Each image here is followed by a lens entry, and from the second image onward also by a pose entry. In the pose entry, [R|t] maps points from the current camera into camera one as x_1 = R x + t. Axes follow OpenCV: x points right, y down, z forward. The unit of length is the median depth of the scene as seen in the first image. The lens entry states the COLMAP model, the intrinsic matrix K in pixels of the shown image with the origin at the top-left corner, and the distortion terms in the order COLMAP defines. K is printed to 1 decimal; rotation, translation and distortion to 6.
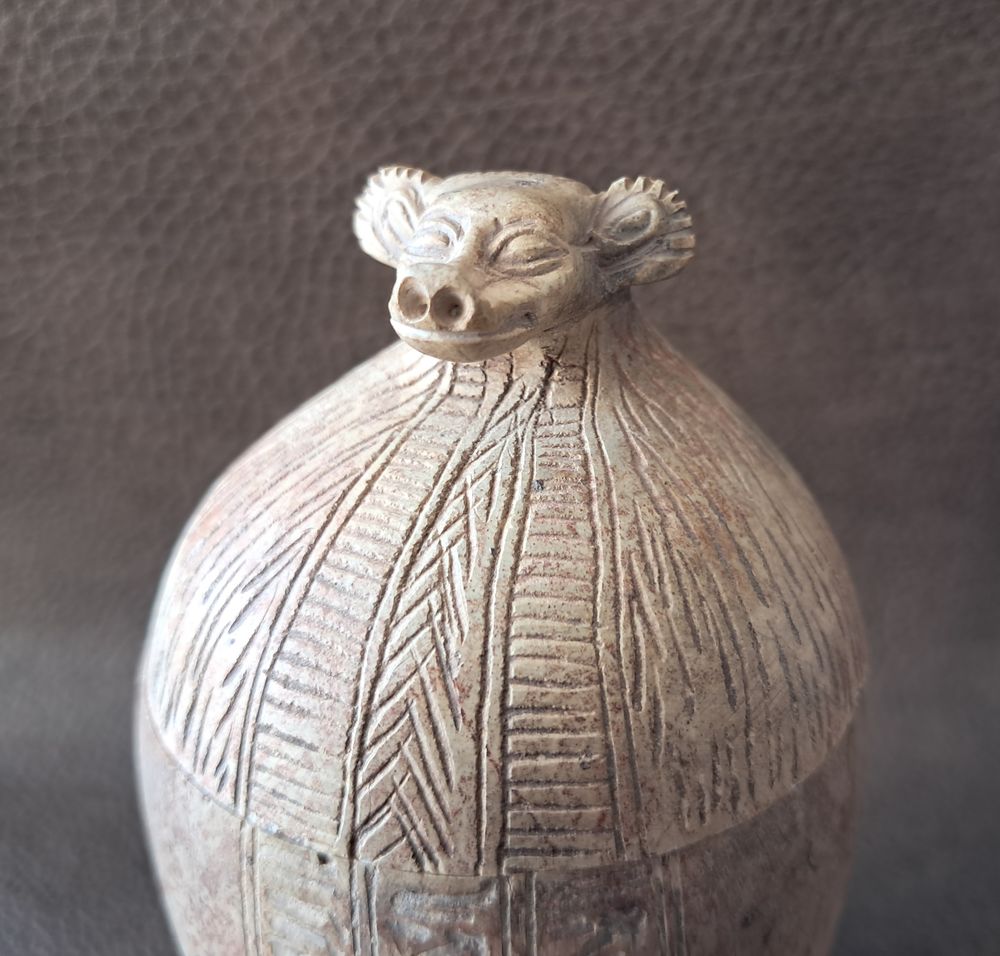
lens RADIAL K [[1155.9, 0, 536.0], [0, 1155.9, 413.7], [0, 0, 1]] dist [0.196521, -0.905672]
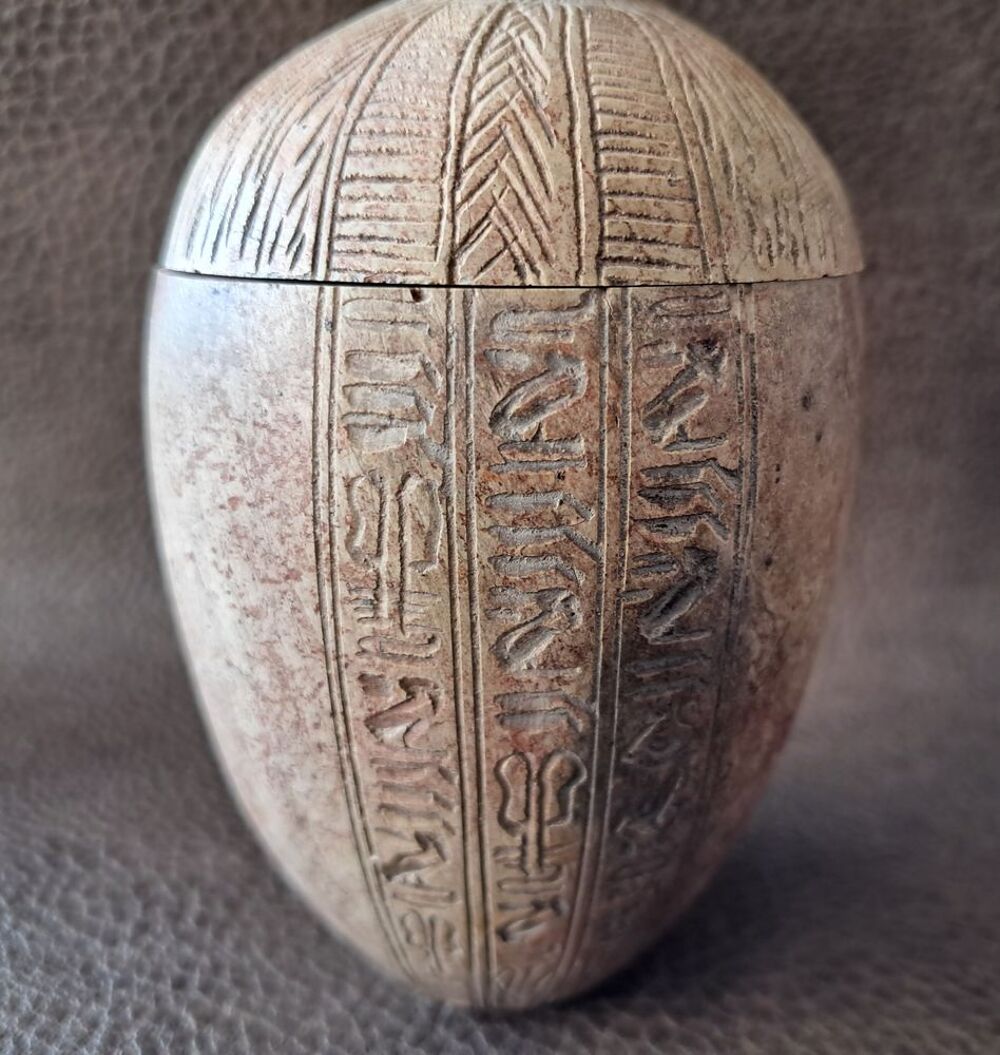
lens RADIAL K [[1219.5, 0, 569.1], [0, 1219.5, 524.1], [0, 0, 1]] dist [0.196521, -0.905672]
pose [[0.976295, -0.025021, 0.214995, -0.290508], [0.058005, 0.987208, -0.148512, 0.748712], [-0.208529, 0.157463, 0.965257, -0.015881]]
